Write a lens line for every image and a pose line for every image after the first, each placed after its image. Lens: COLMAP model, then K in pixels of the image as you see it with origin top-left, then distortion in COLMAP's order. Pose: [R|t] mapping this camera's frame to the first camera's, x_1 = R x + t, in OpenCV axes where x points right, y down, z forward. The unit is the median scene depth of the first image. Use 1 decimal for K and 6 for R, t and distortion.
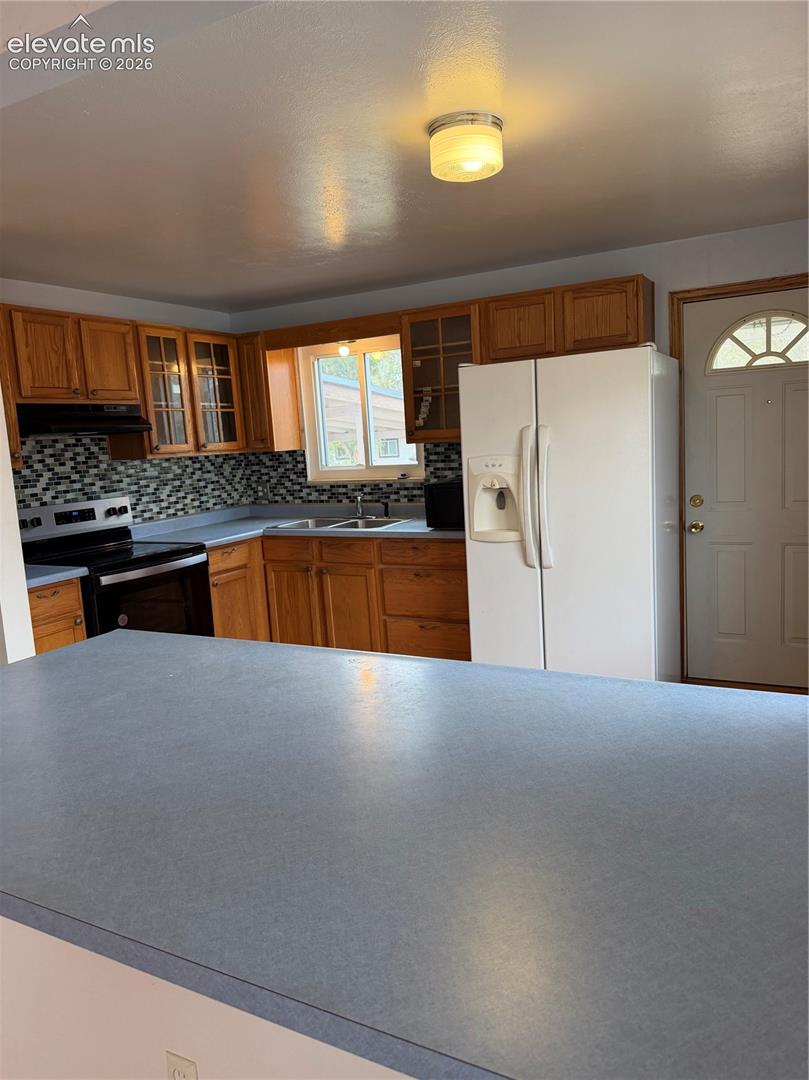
lens RADIAL K [[740.3, 0, 401.2], [0, 740.3, 543.0], [0, 0, 1]] dist [0.006266, -0.000356]
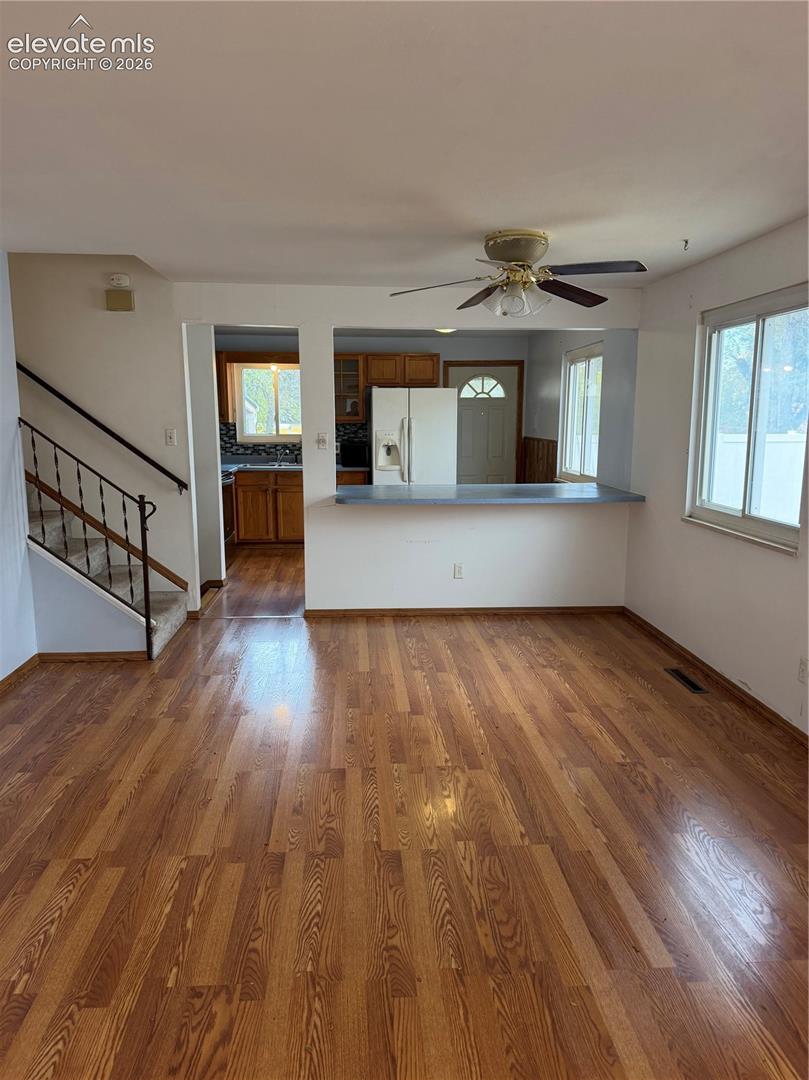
lens RADIAL K [[740.3, 0, 406.8], [0, 740.3, 541.1], [0, 0, 1]] dist [0.006266, -0.000356]
pose [[0.838457, -0.028170, 0.544239, -0.955242], [0.025072, 0.999600, 0.013113, 0.168665], [-0.544391, 0.002650, 0.838828, -0.795681]]
